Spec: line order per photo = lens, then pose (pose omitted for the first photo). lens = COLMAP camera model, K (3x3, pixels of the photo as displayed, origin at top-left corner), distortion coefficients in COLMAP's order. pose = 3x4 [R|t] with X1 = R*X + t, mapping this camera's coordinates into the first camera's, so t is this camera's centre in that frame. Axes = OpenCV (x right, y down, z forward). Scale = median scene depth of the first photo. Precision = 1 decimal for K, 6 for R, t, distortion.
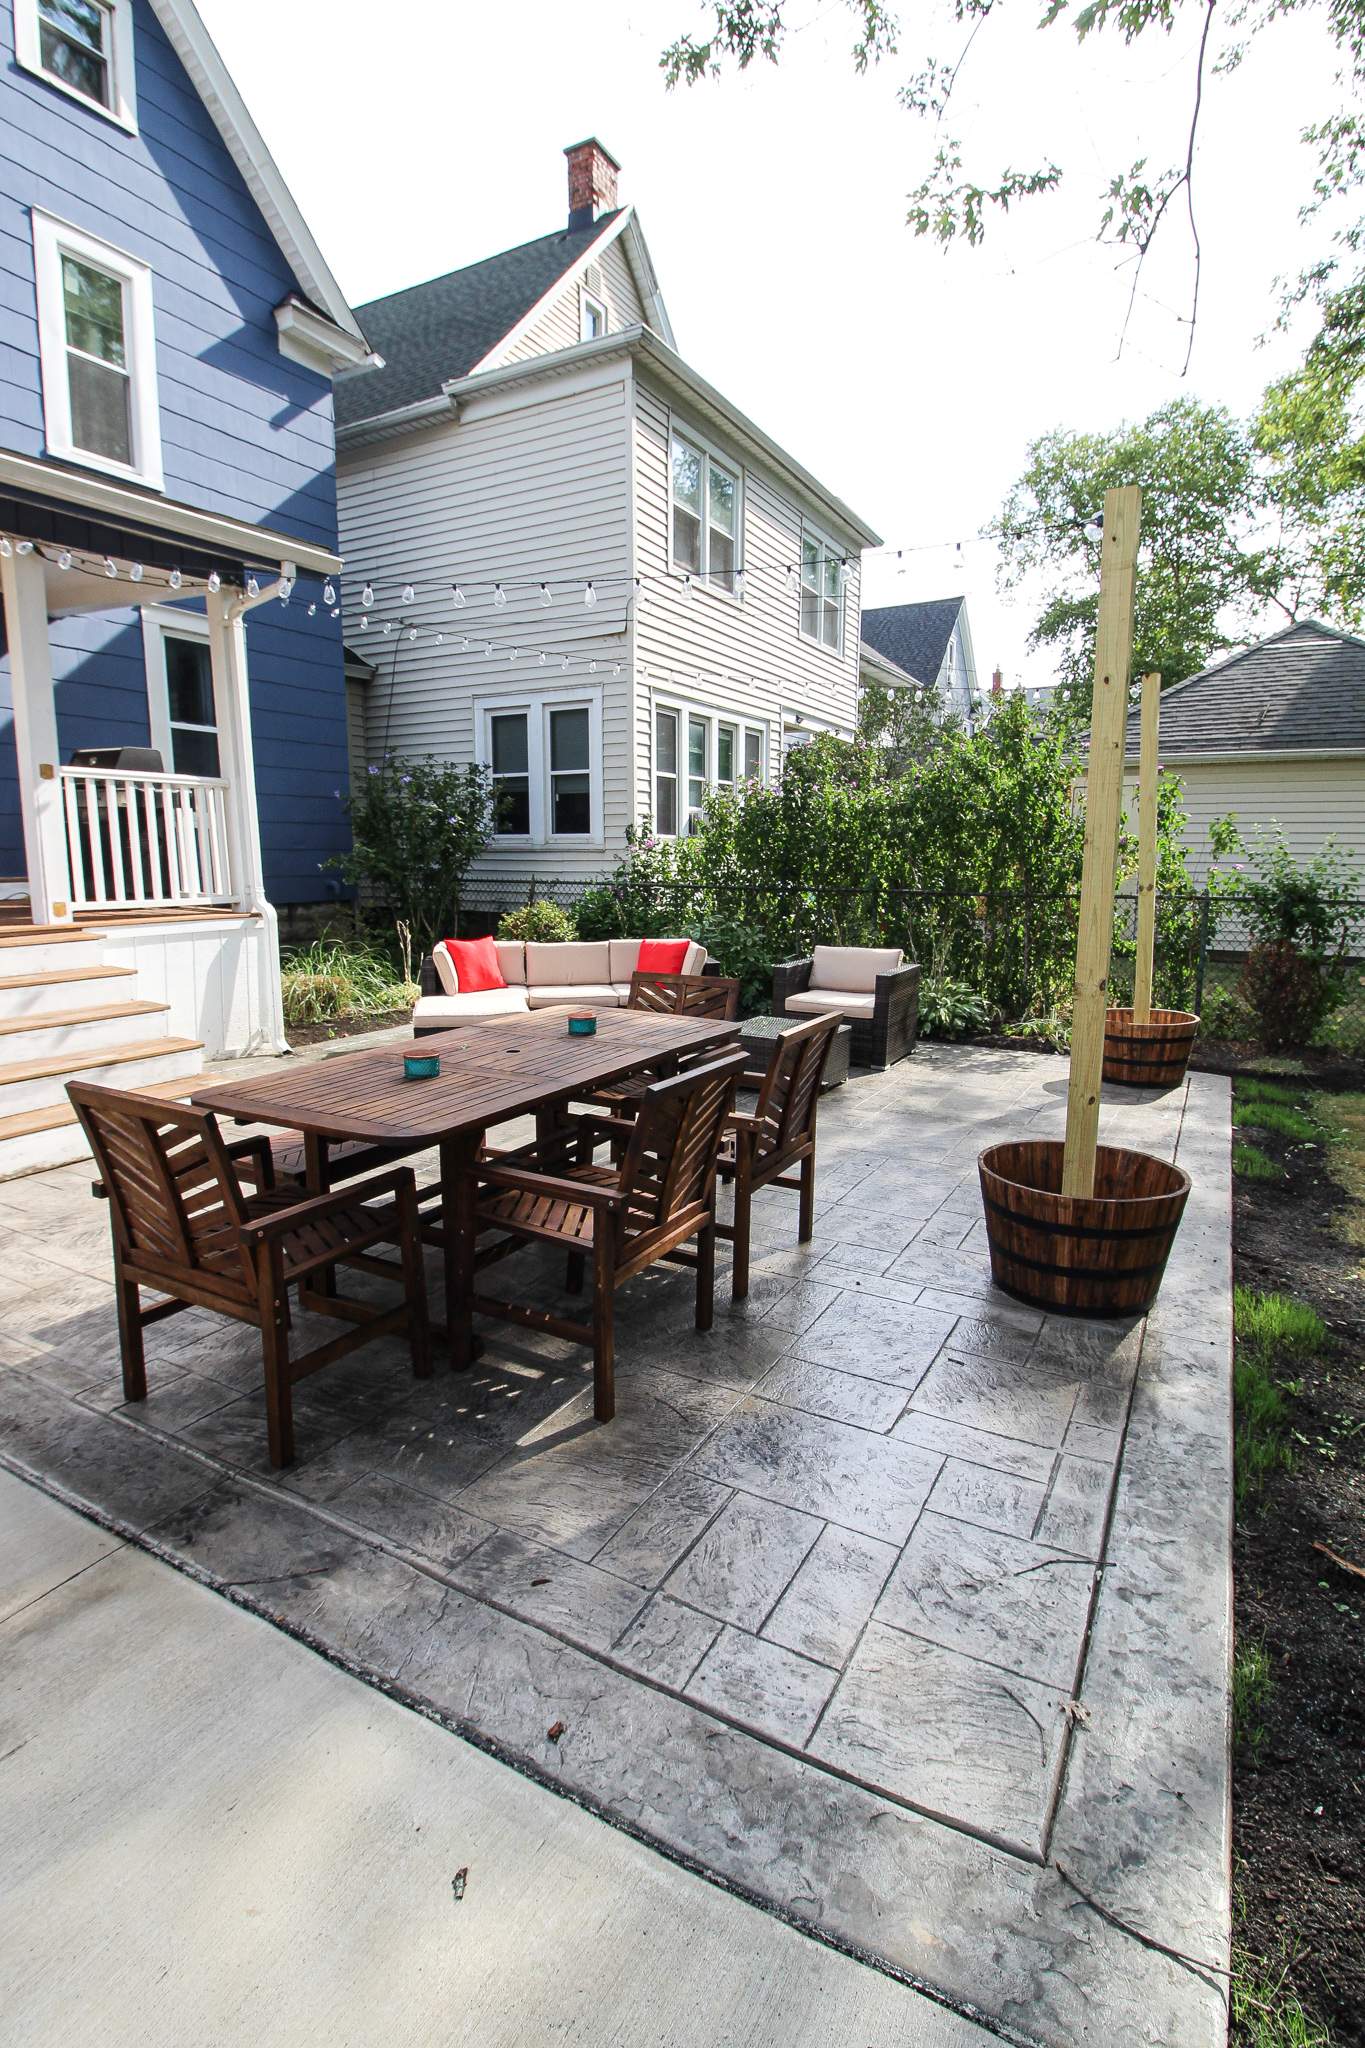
lens RADIAL K [[977.9, 0, 667.3], [0, 977.9, 1036.5], [0, 0, 1]] dist [-0.009801, -0.007455]
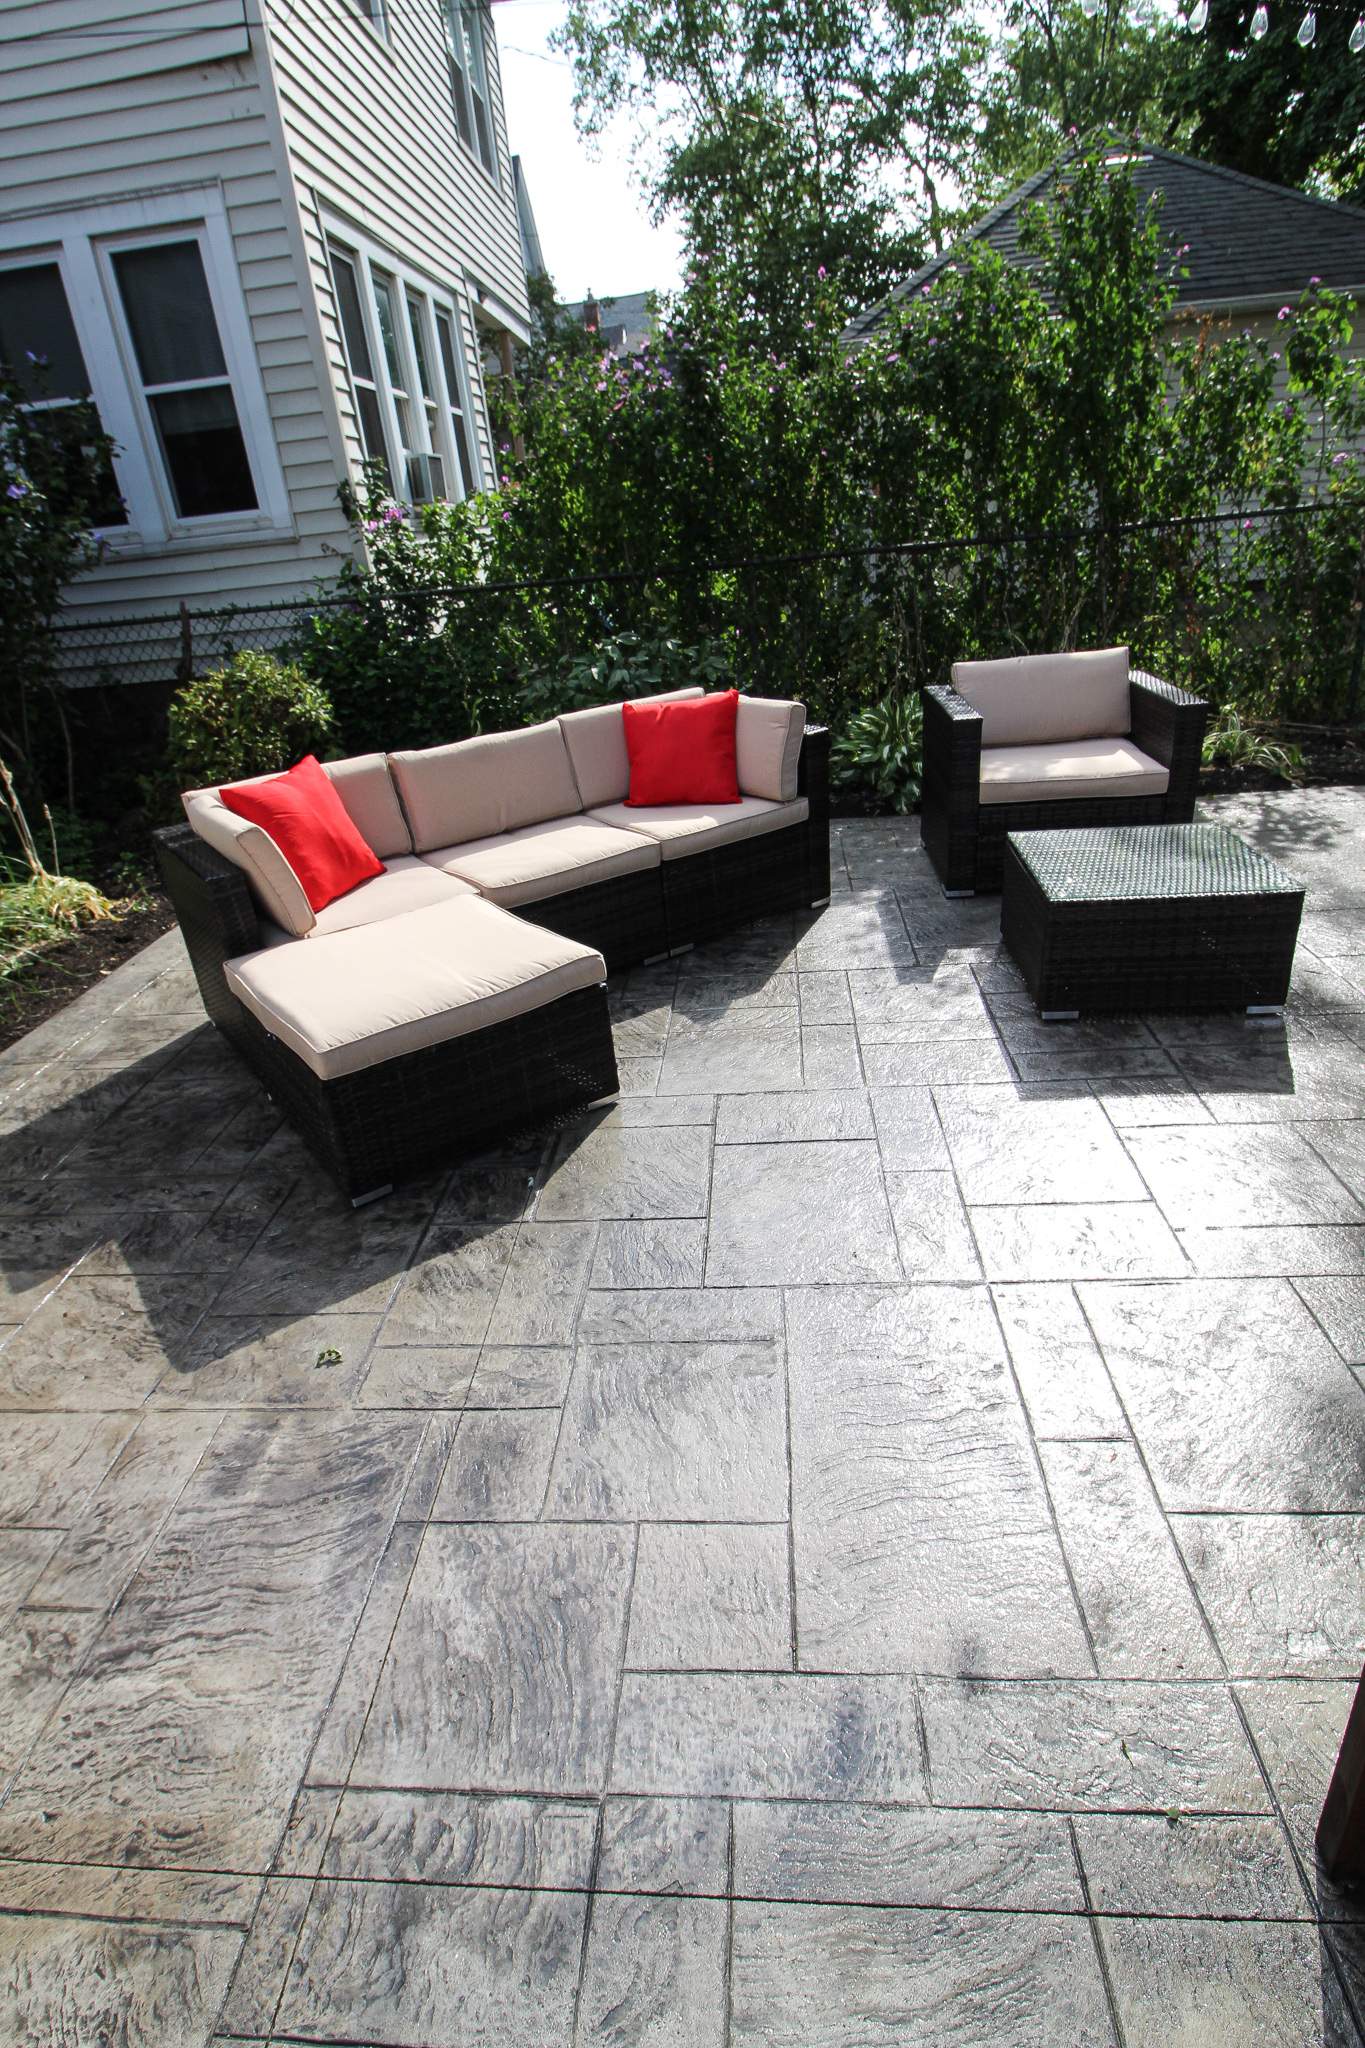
lens RADIAL K [[1083.2, 0, 641.0], [0, 1083.2, 1026.4], [0, 0, 1]] dist [-0.009671, -0.003180]
pose [[0.912240, -0.249968, 0.324552, -0.153821], [0.168353, 0.951019, 0.259269, -0.058618], [-0.373464, -0.181876, 0.909641, 0.345210]]
